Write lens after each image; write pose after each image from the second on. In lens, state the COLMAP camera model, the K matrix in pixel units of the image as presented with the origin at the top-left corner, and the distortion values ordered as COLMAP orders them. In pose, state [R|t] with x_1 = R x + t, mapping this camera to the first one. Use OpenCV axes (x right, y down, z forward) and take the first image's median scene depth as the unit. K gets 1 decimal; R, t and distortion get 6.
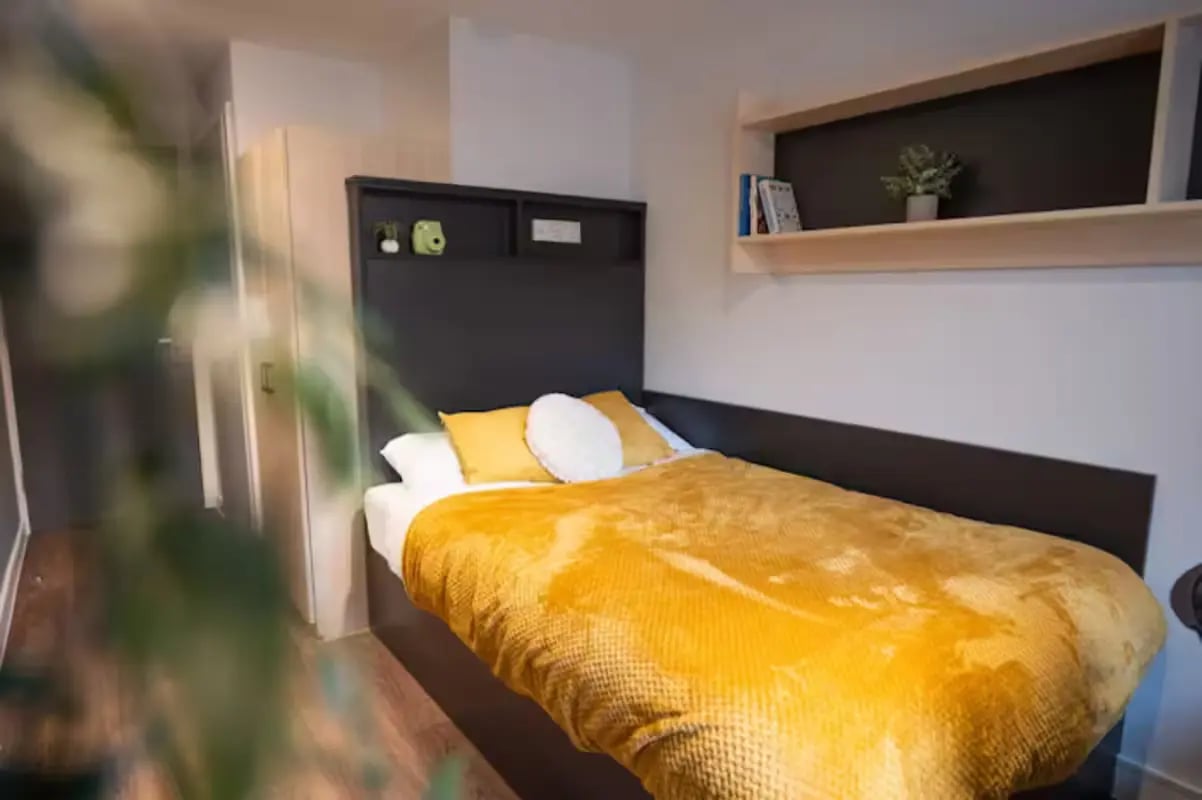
lens RADIAL K [[713.0, 0, 598.4], [0, 713.0, 406.0], [0, 0, 1]] dist [-0.022853, 0.002096]
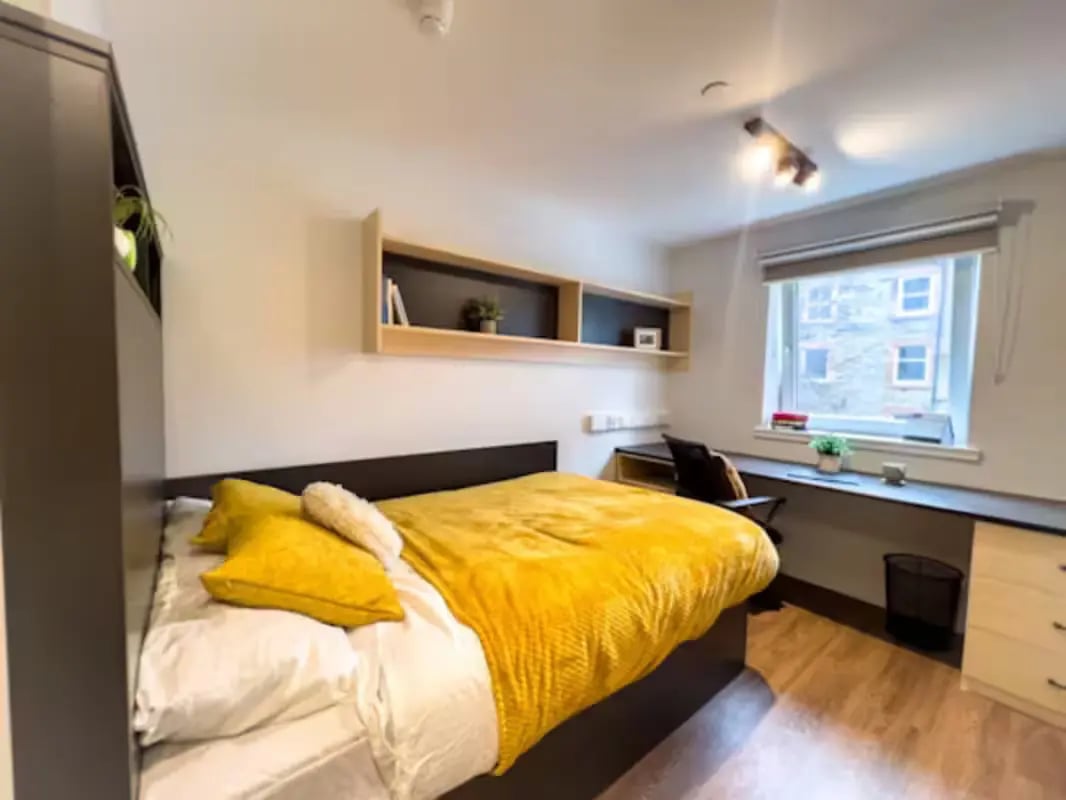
lens RADIAL K [[427.1, 0, 534.6], [0, 427.1, 399.3], [0, 0, 1]] dist [-0.000050, 0.000391]
pose [[-0.059641, -0.050820, 0.996925, -0.720534], [0.131003, 0.989667, 0.058287, -0.141180], [-0.989586, 0.134077, -0.052367, 0.981886]]
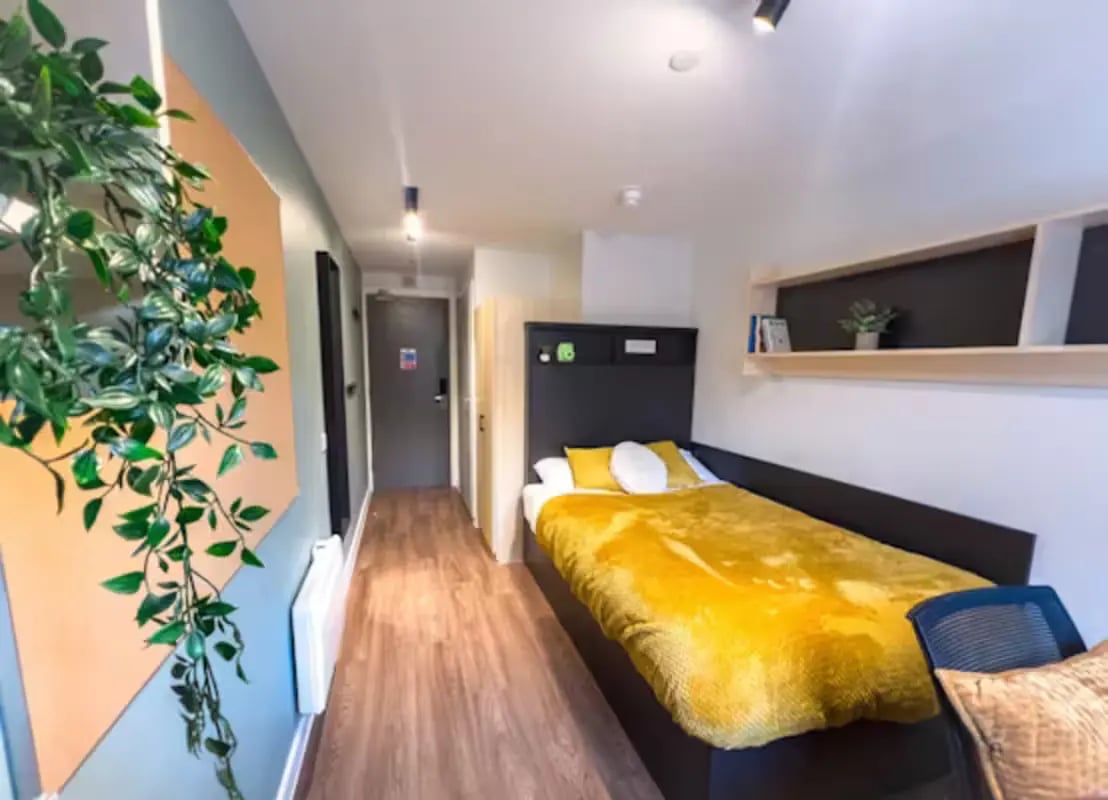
lens RADIAL K [[451.2, 0, 543.4], [0, 451.2, 426.2], [0, 0, 1]] dist [-0.003213, 0.000161]
pose [[0.944811, 0.057227, -0.322578, 0.121601], [-0.064006, 0.997895, -0.010437, -0.038534], [0.321302, 0.030508, 0.946485, -0.152215]]
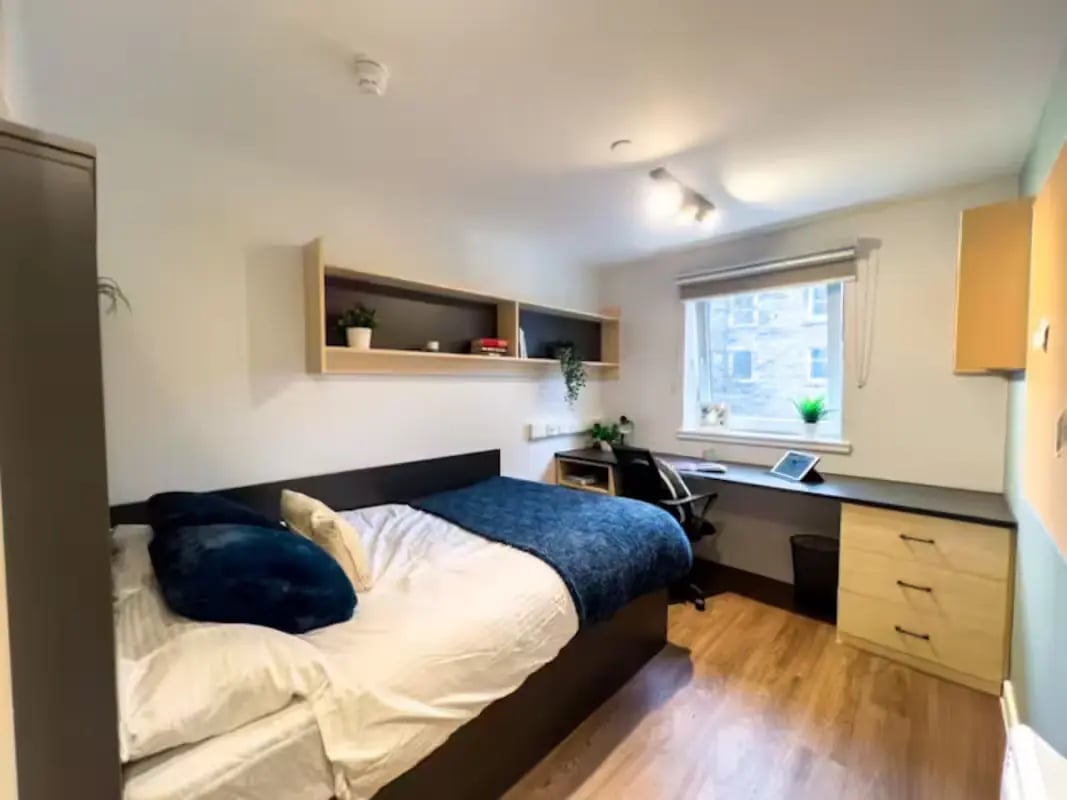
lens RADIAL K [[427.5, 0, 533.4], [0, 427.5, 399.5], [0, 0, 1]] dist [-0.000050, 0.000391]
pose [[-0.177472, -0.037711, 0.983403, -0.817301], [0.153132, 0.986036, 0.065447, -0.166643], [-0.972139, 0.162206, -0.169219, 0.963707]]
